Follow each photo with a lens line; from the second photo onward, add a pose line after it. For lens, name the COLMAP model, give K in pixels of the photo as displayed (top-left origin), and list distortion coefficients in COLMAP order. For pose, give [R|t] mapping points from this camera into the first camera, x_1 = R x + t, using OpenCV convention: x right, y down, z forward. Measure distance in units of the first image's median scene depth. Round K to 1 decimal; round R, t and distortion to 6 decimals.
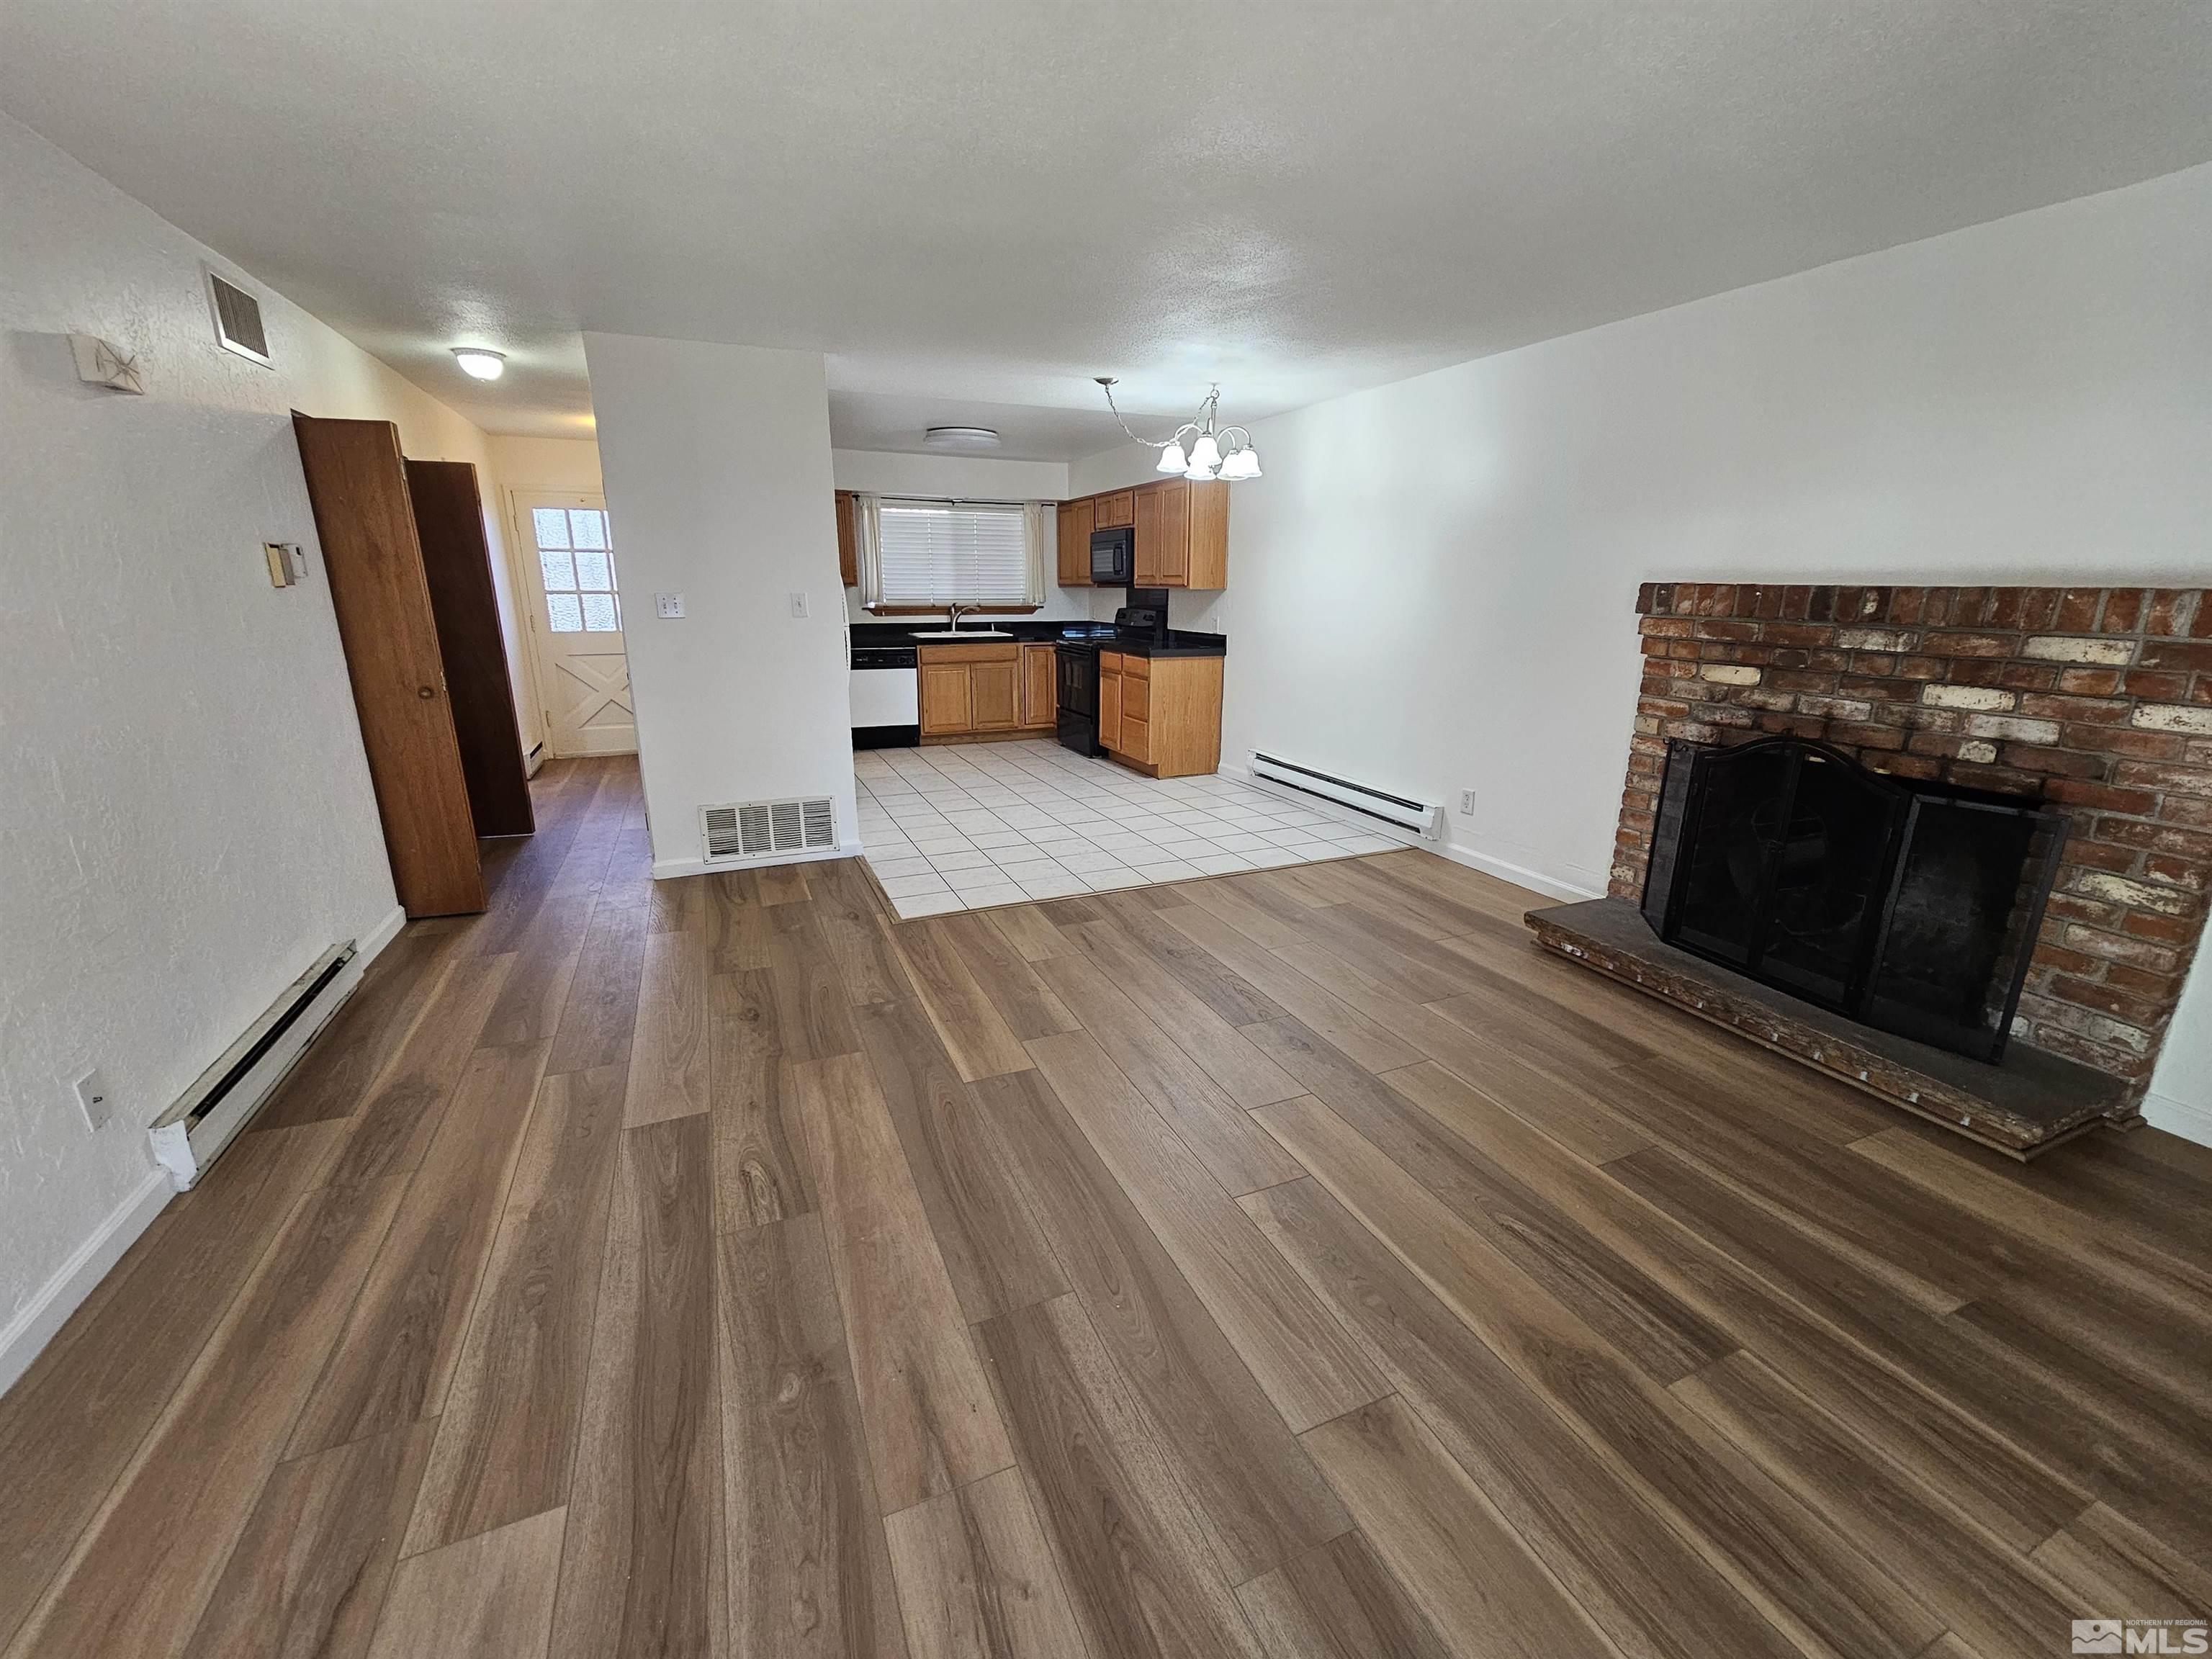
lens RADIAL K [[910.8, 0, 1107.5], [0, 910.8, 830.3], [0, 0, 1]] dist [0.000322, 0.000583]
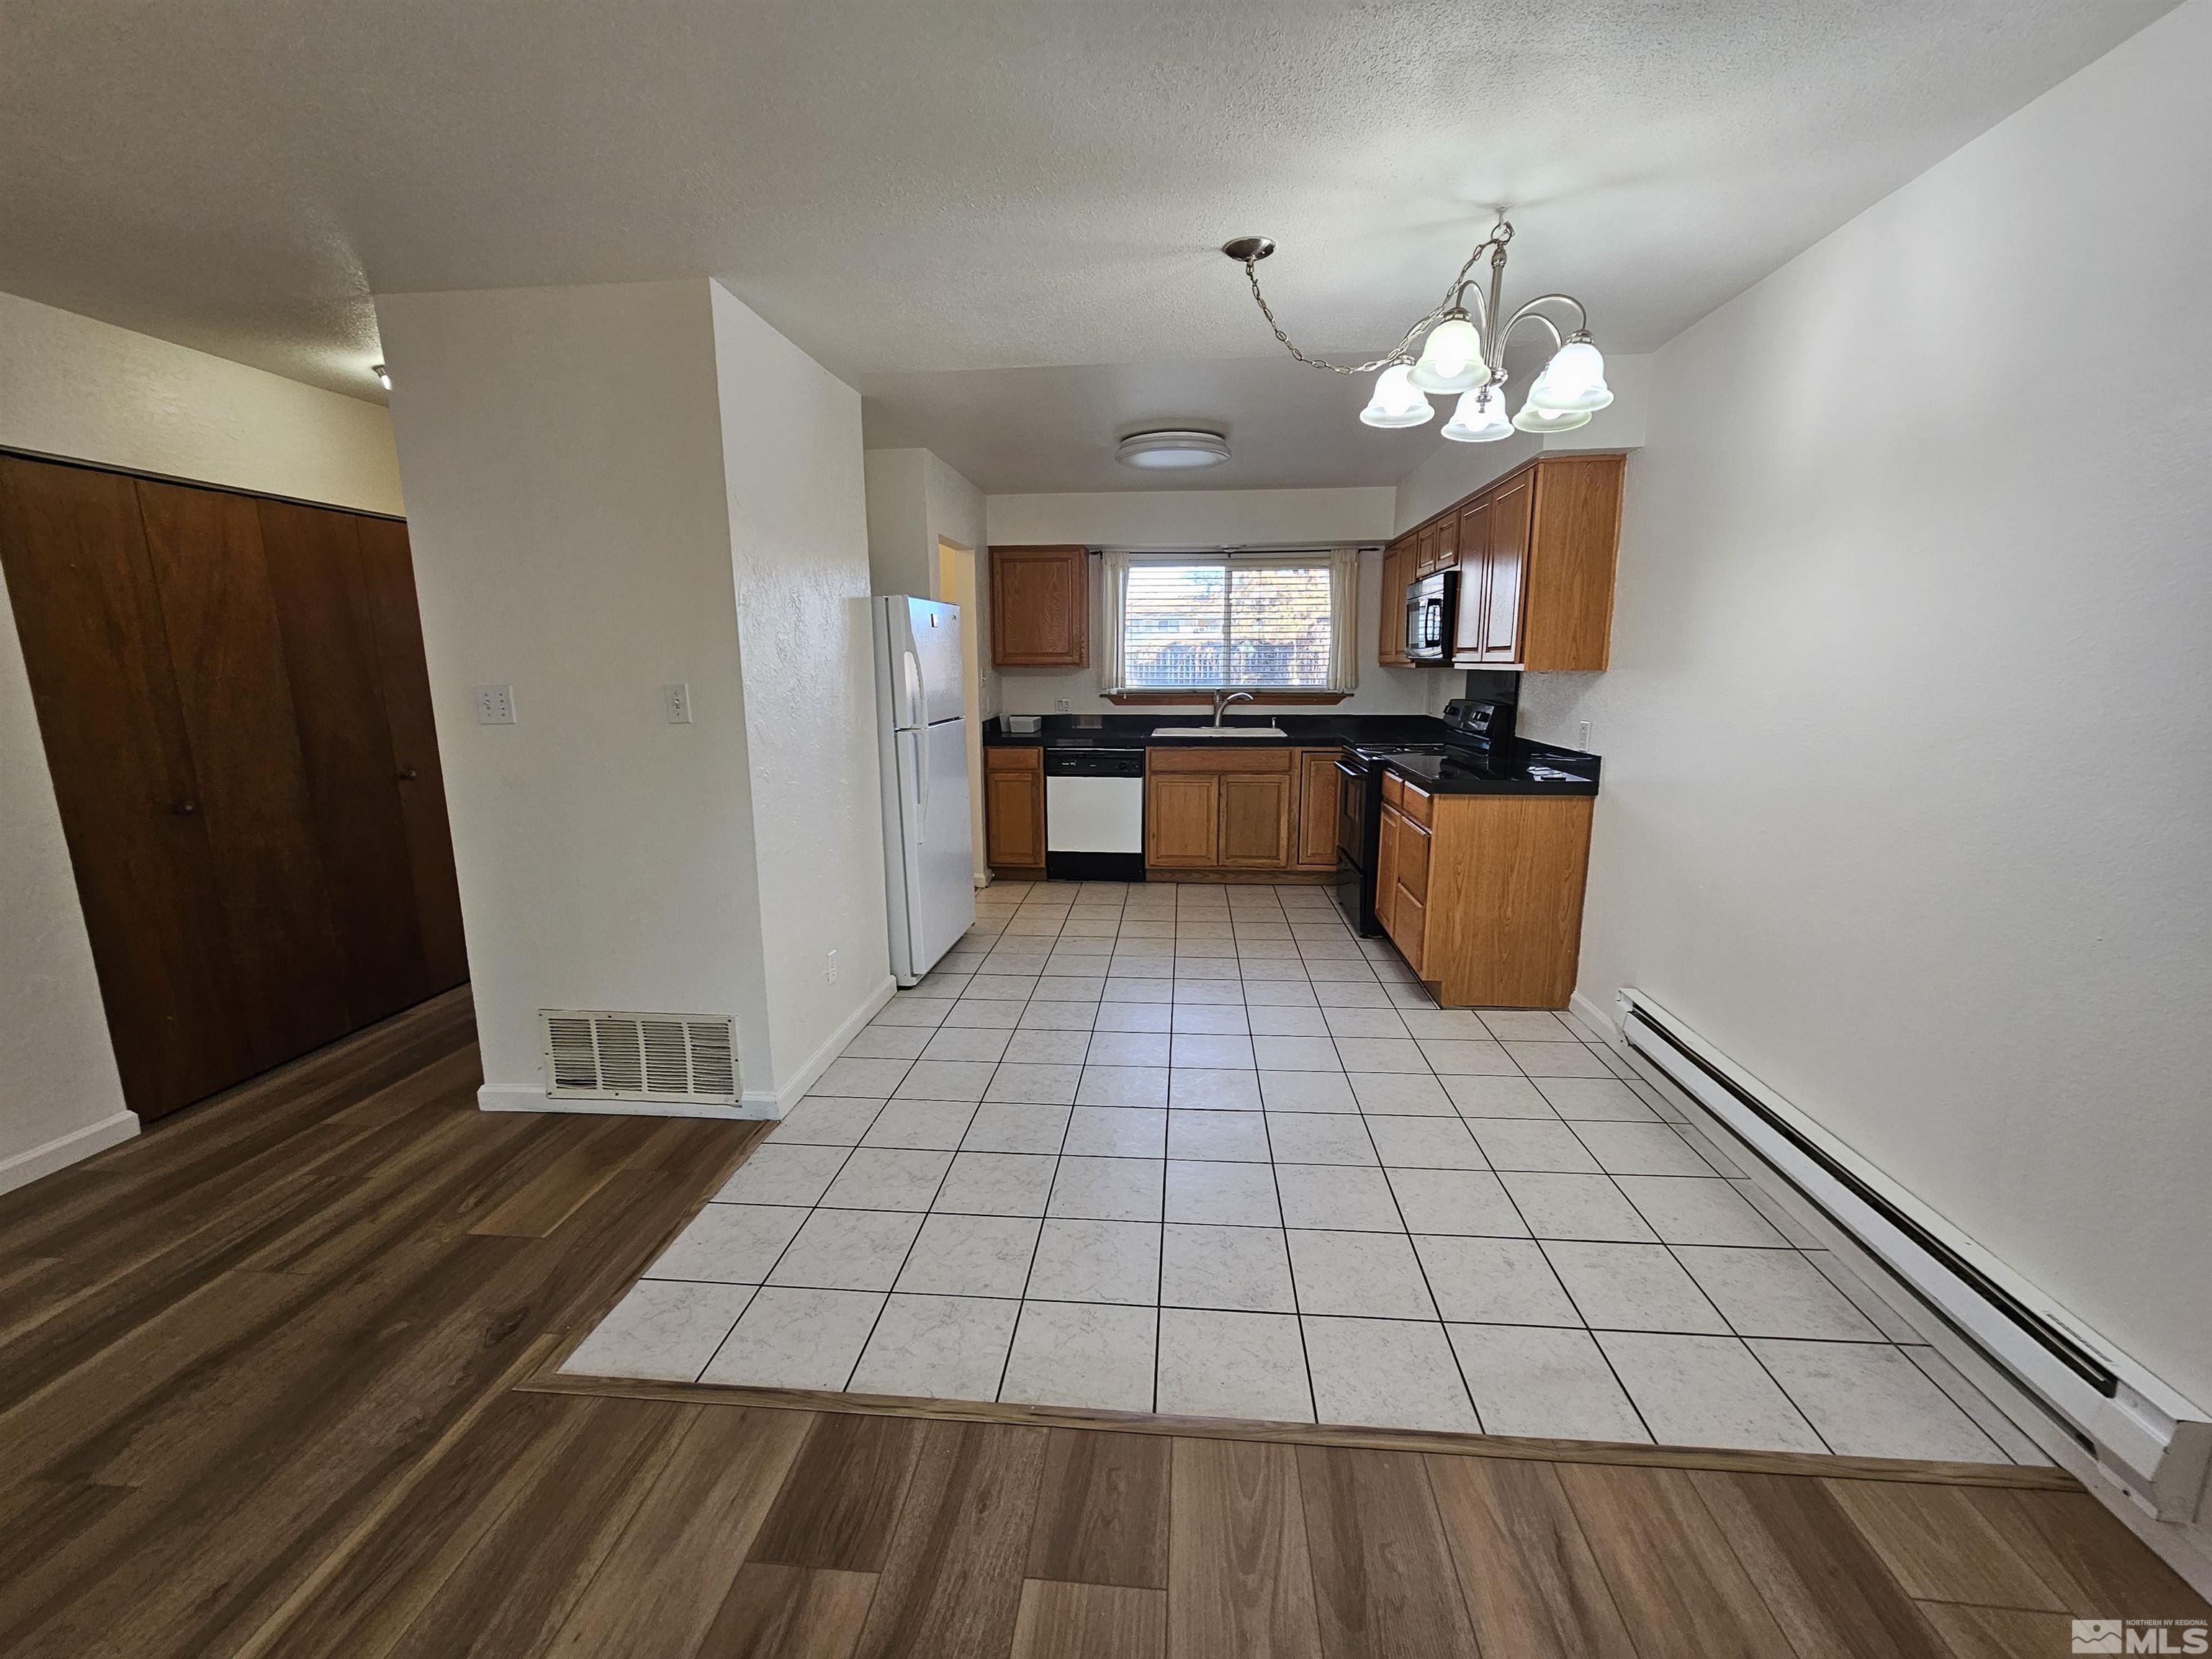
lens RADIAL K [[908.4, 0, 1106.0], [0, 908.4, 832.0], [0, 0, 1]] dist [0.000294, 0.000151]
pose [[0.875972, 0.081138, -0.475489, 0.250887], [-0.117787, 0.991891, -0.047737, -0.212998], [0.467760, 0.097823, 0.878425, 0.776014]]
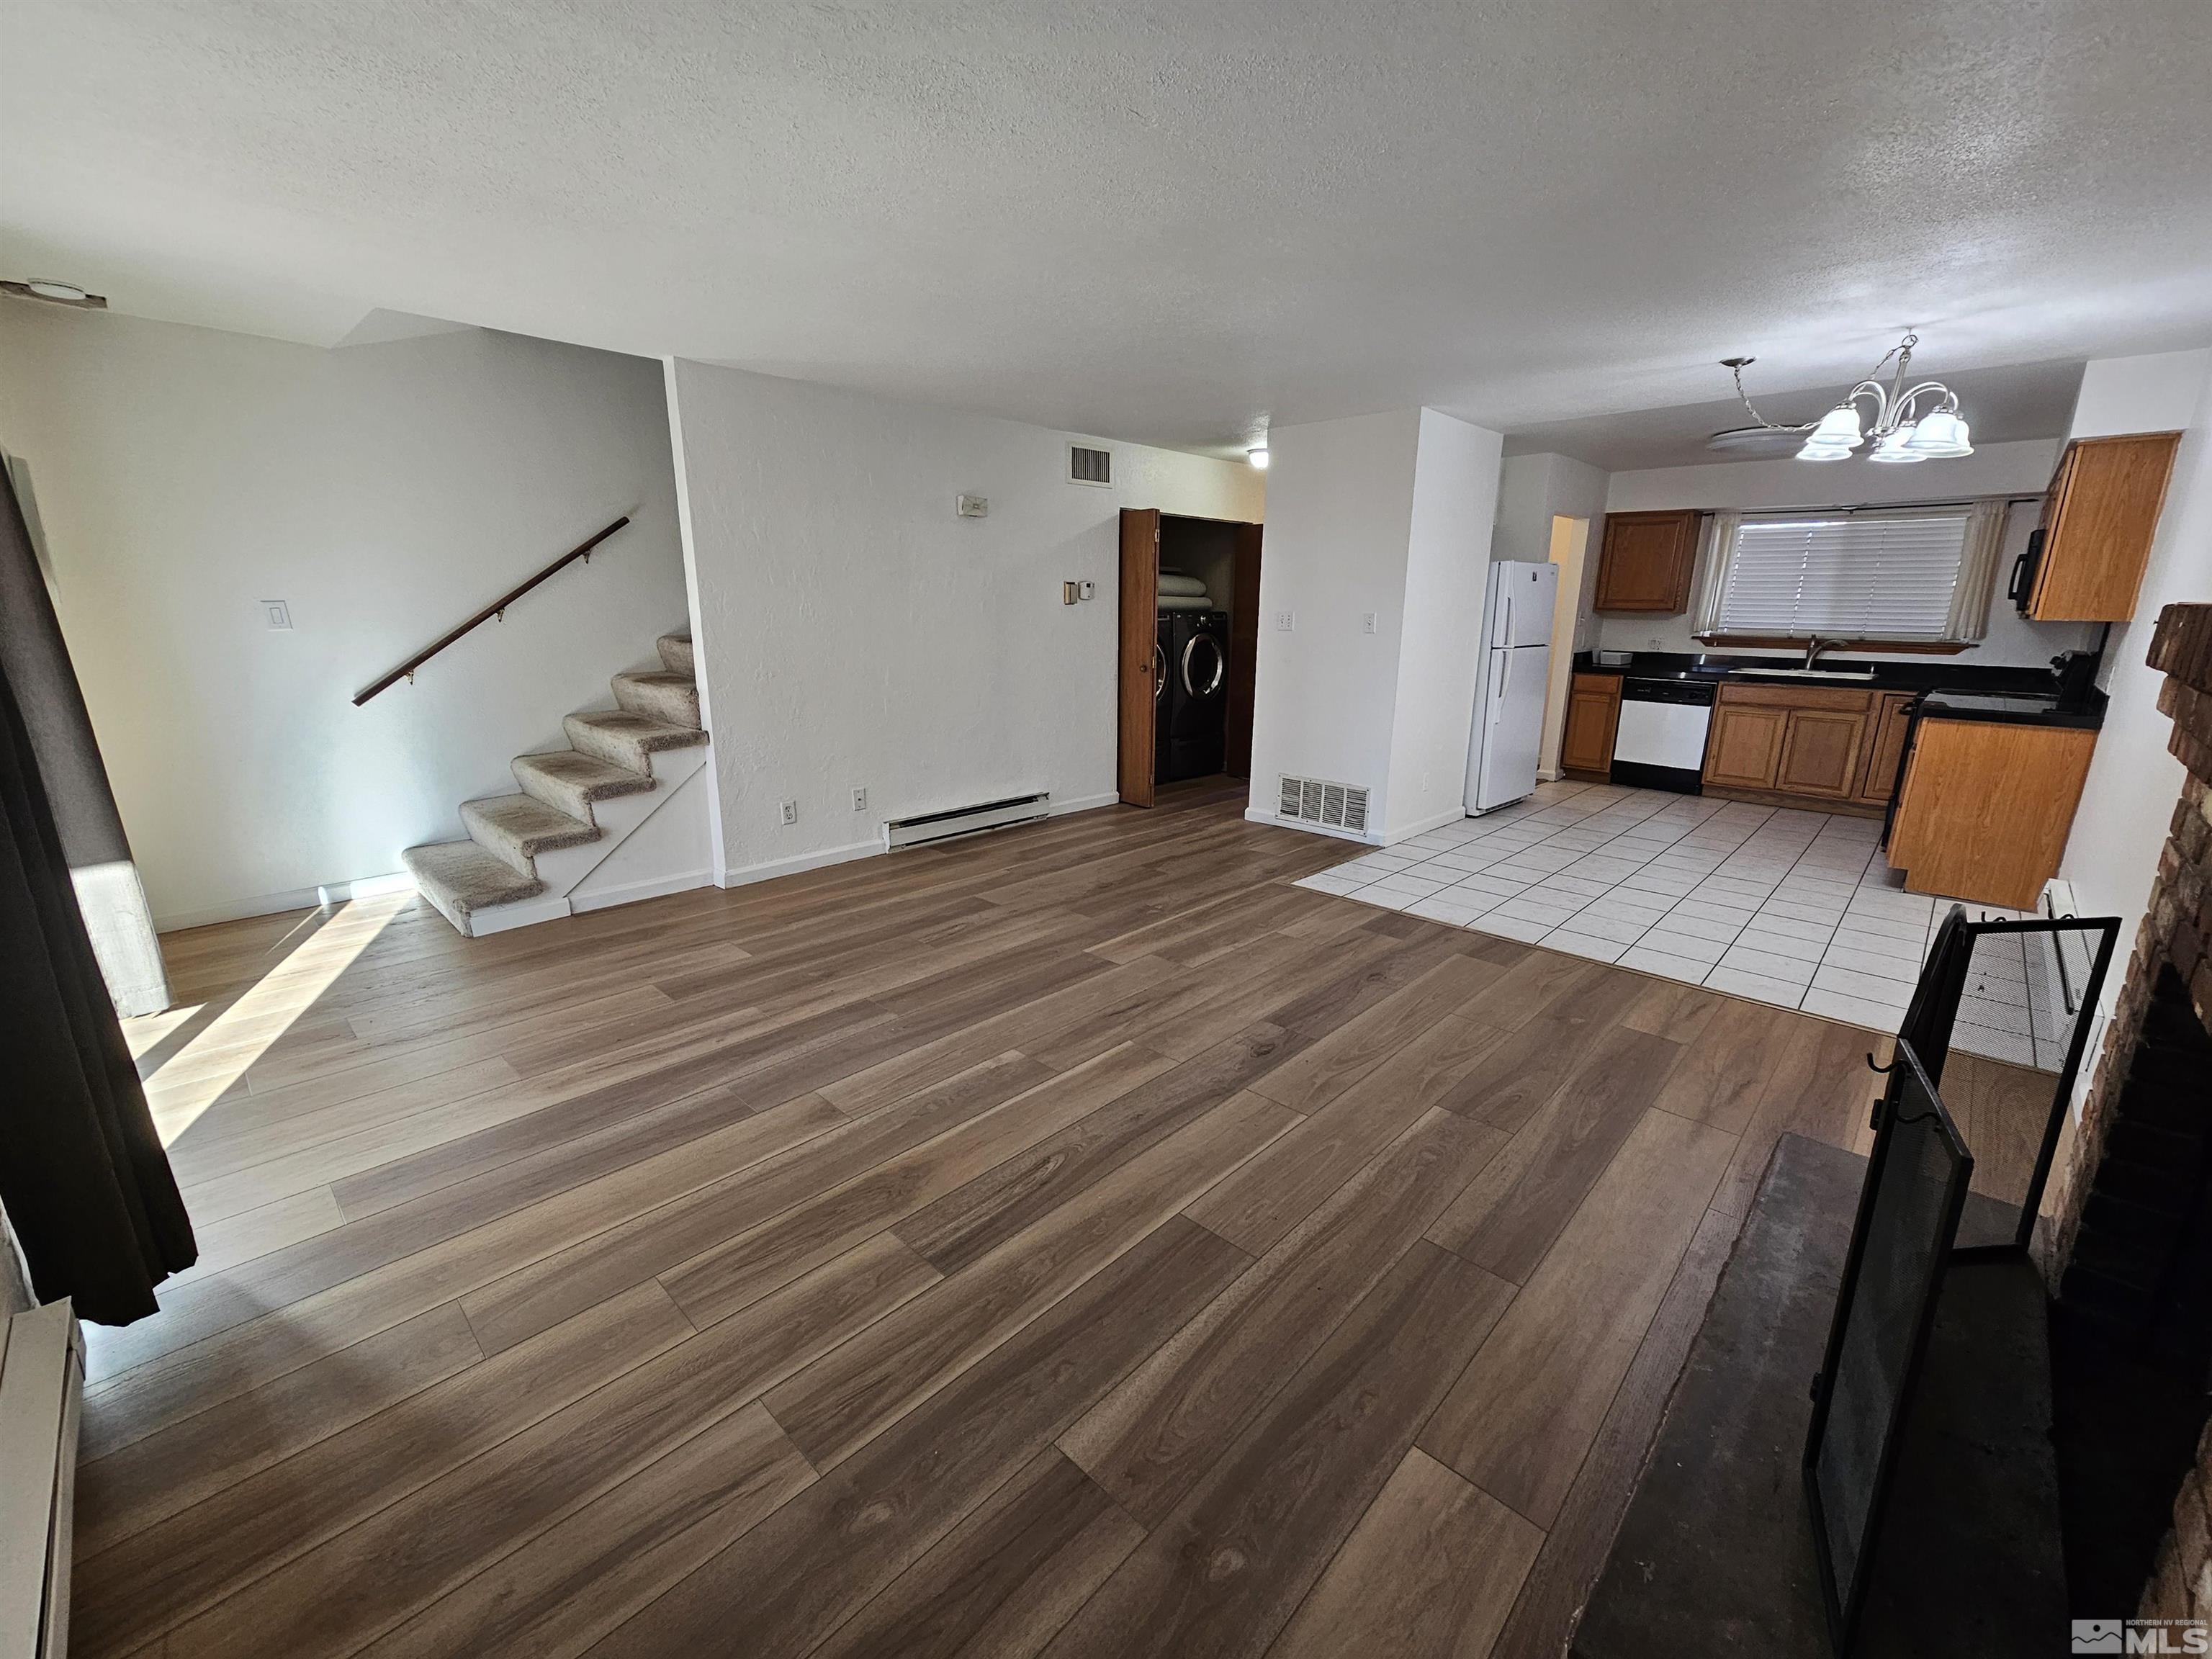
lens RADIAL K [[908.5, 0, 1110.9], [0, 908.5, 831.0], [0, 0, 1]] dist [-0.000300, 0.000771]
pose [[0.389328, 0.226050, -0.892931, 0.817225], [-0.251945, 0.958584, 0.132819, -0.075874], [0.885972, 0.173260, 0.430156, 0.301268]]
